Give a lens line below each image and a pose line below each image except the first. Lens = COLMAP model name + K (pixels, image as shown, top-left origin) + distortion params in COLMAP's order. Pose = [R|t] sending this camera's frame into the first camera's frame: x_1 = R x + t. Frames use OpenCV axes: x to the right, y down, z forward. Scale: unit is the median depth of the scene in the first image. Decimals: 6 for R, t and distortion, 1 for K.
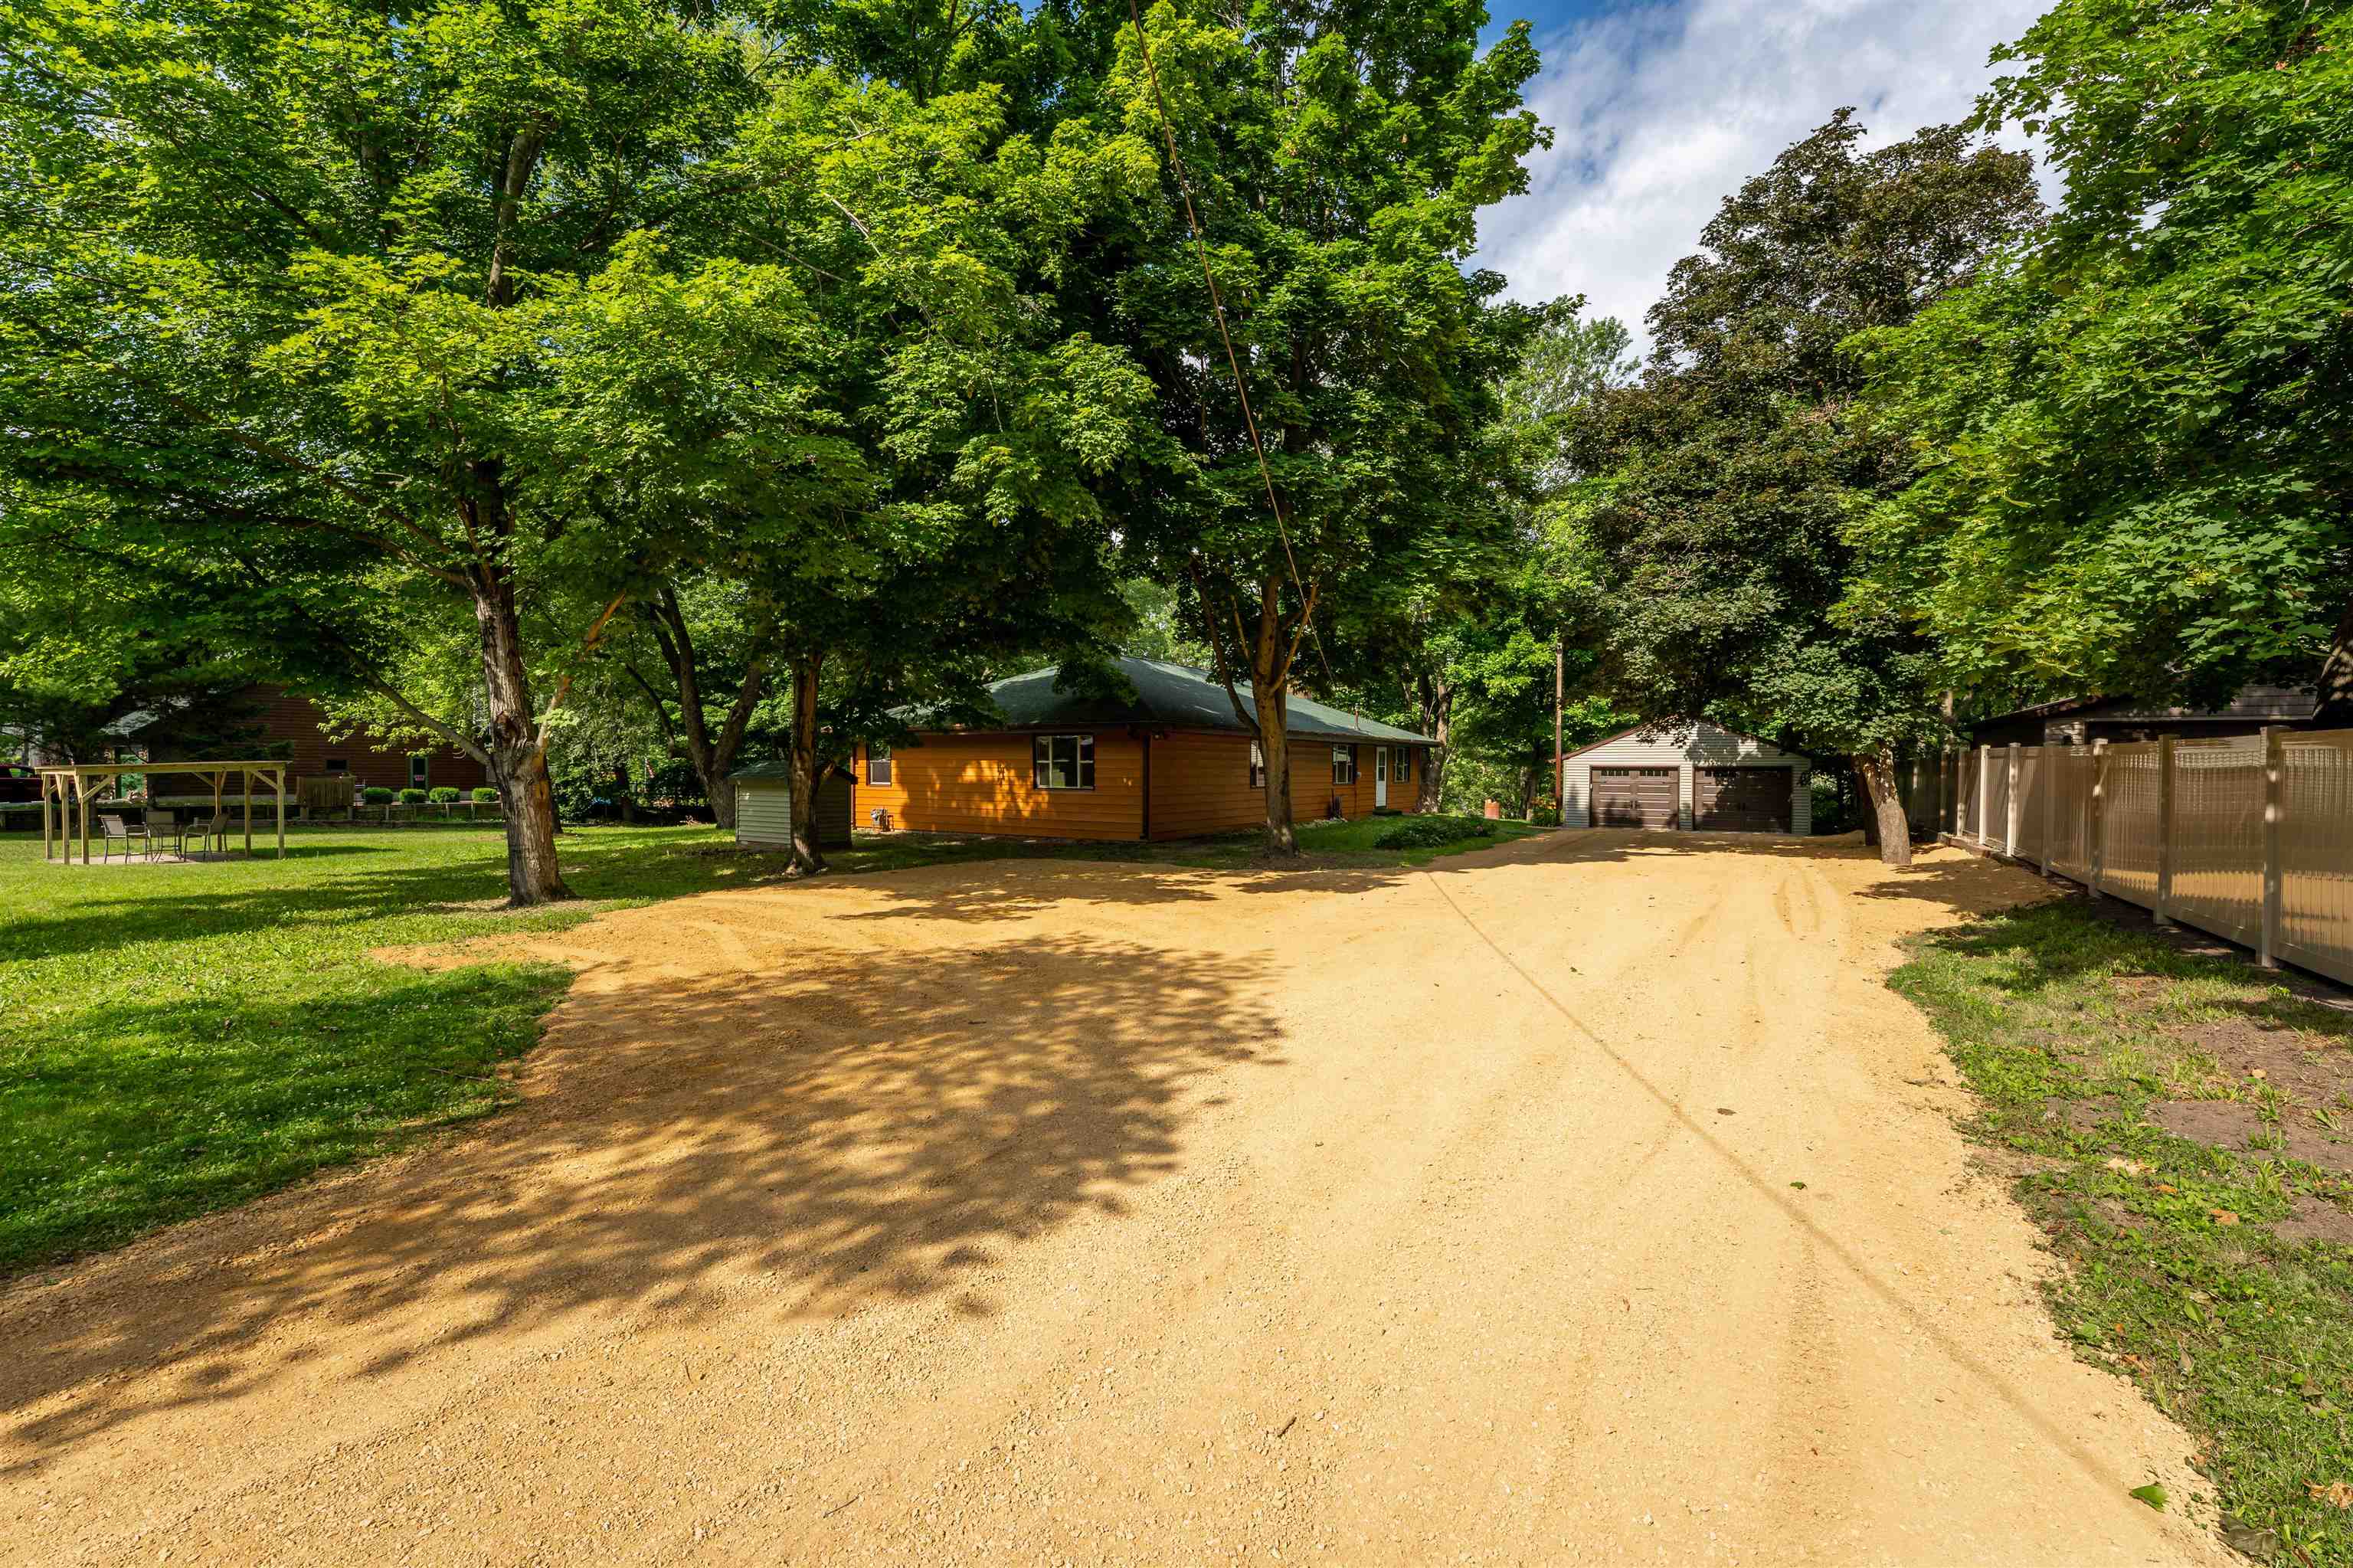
lens RADIAL K [[977.8, 0, 1182.6], [0, 977.8, 783.4], [0, 0, 1]] dist [-0.001165, -0.000164]
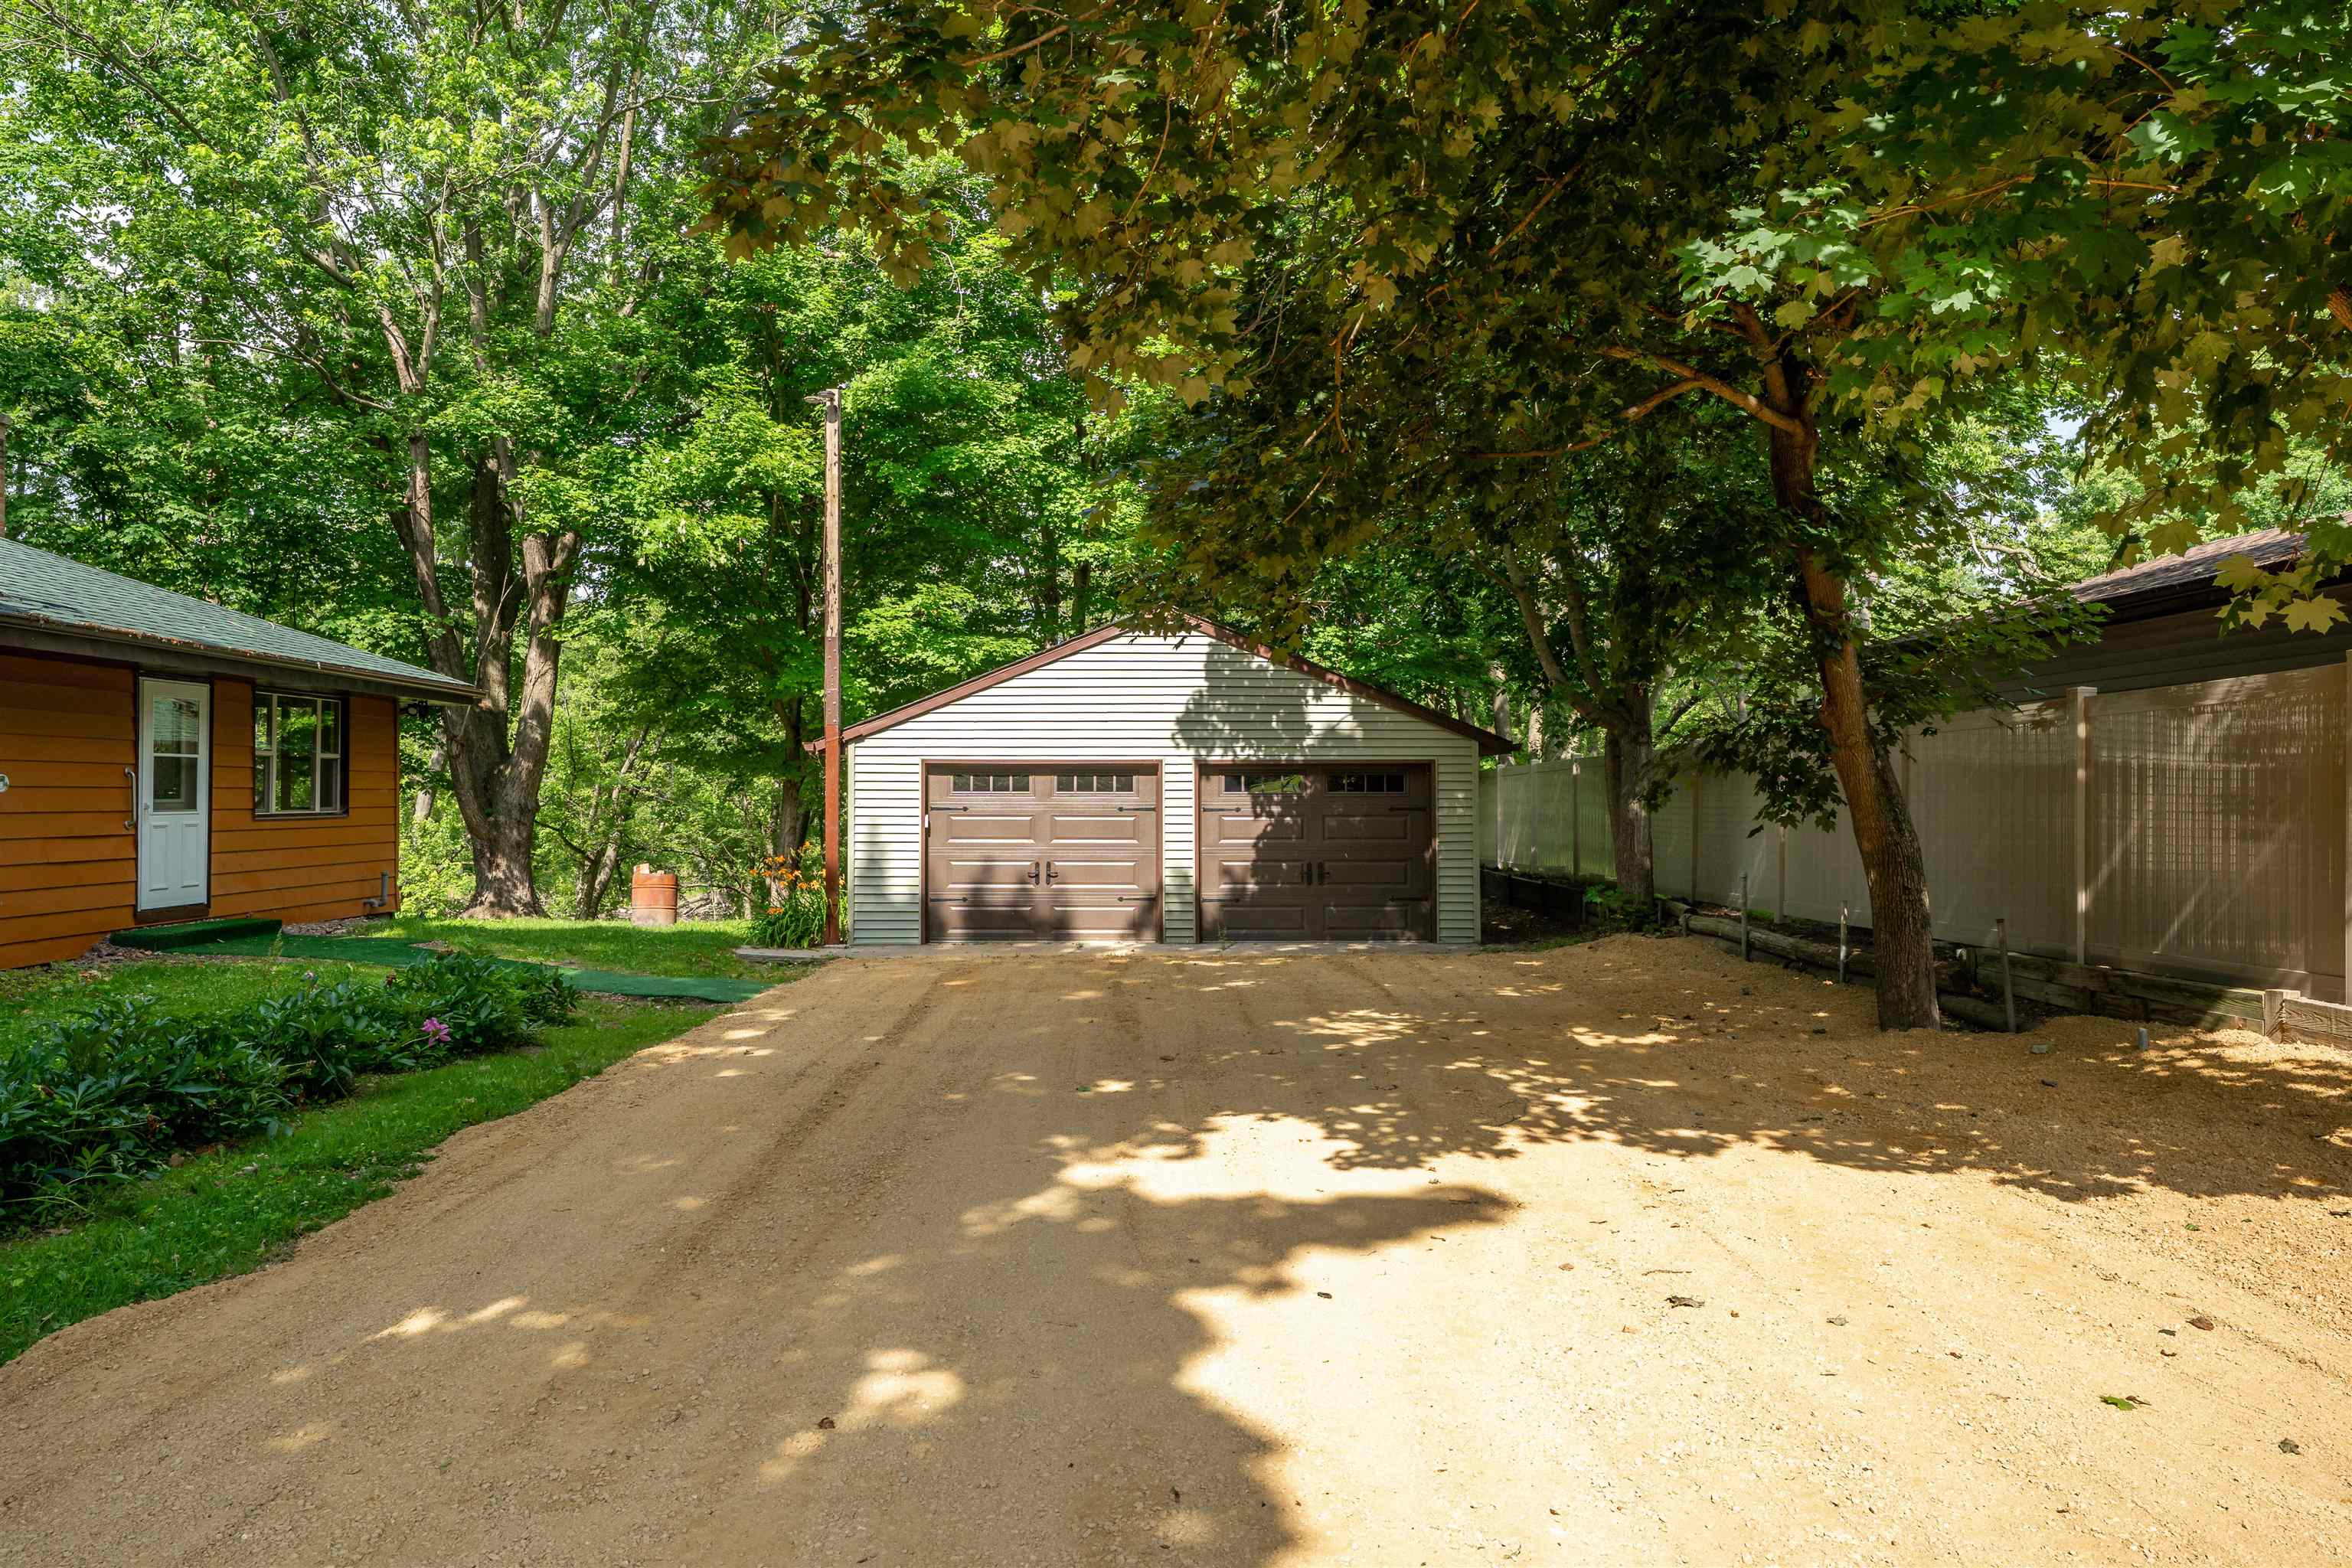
lens RADIAL K [[1623.3, 0, 1176.0], [0, 1623.3, 784.0], [0, 0, 1]] dist [0.000148, 0.000005]
pose [[0.842483, 0.002902, 0.538715, 0.195331], [0.006319, 0.999863, -0.015267, -0.000645], [-0.538686, 0.016266, 0.842350, 0.497033]]
